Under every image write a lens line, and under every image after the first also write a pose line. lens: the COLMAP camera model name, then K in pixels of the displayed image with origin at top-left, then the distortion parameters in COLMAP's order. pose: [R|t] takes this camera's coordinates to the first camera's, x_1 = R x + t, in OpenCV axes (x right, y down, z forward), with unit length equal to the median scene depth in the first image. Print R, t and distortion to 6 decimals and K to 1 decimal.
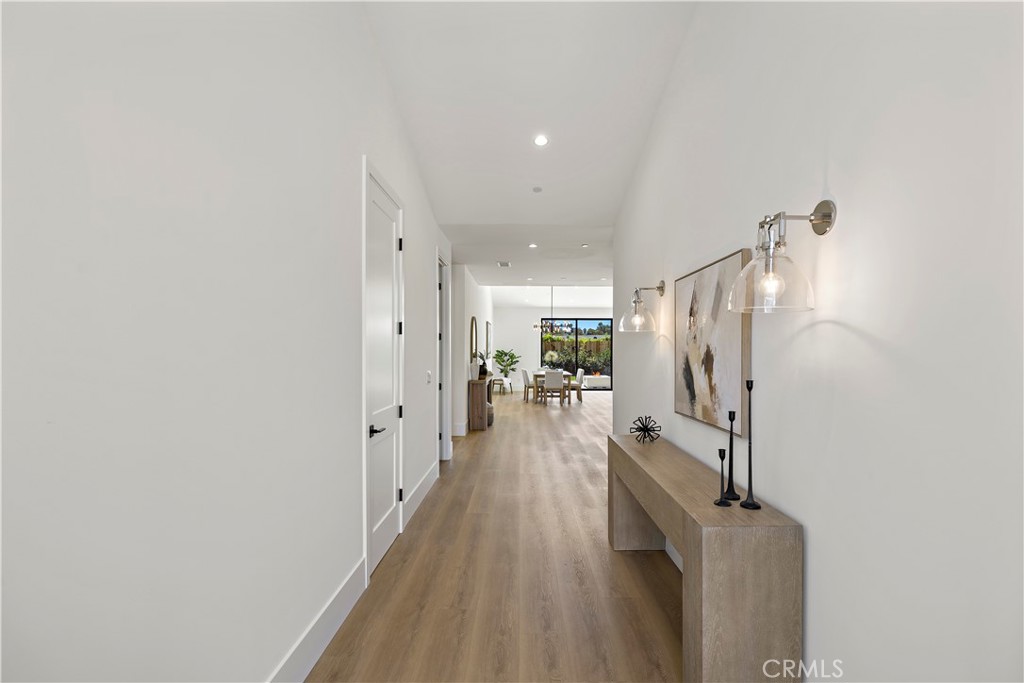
lens RADIAL K [[502.0, 0, 512.5], [0, 502.0, 345.9], [0, 0, 1]] dist [-0.000050, -0.000001]
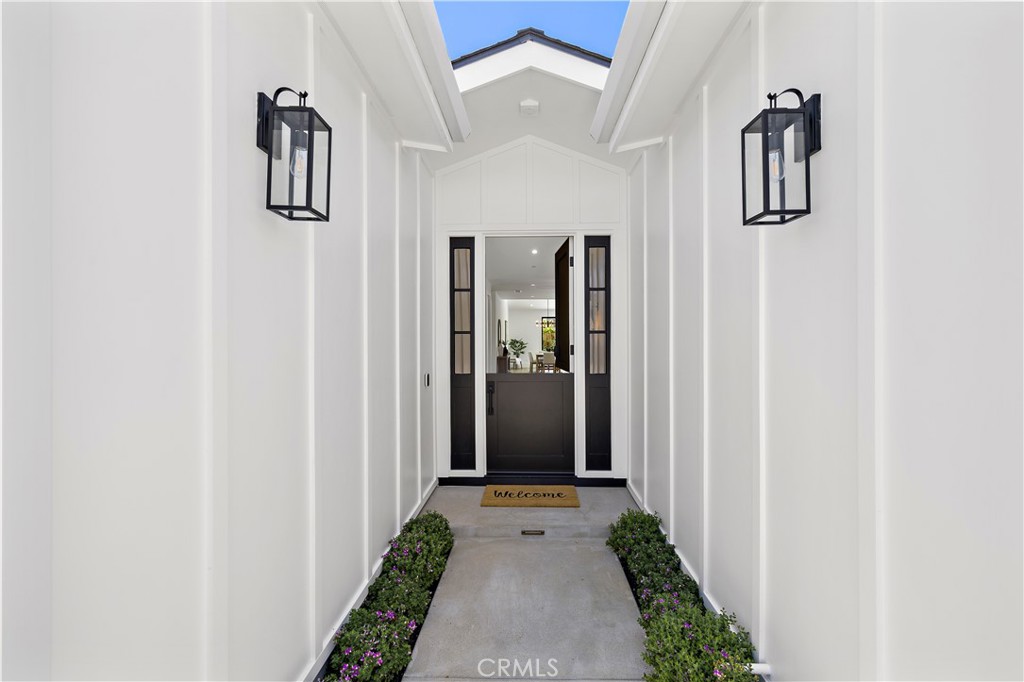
lens RADIAL K [[441.3, 0, 511.3], [0, 441.3, 337.1], [0, 0, 1]] dist [0.001651, -0.000468]
pose [[0.999741, -0.006730, -0.021756, -0.003389], [0.006797, 0.999972, 0.002995, -0.001970], [0.021735, -0.003142, 0.999759, -0.321270]]
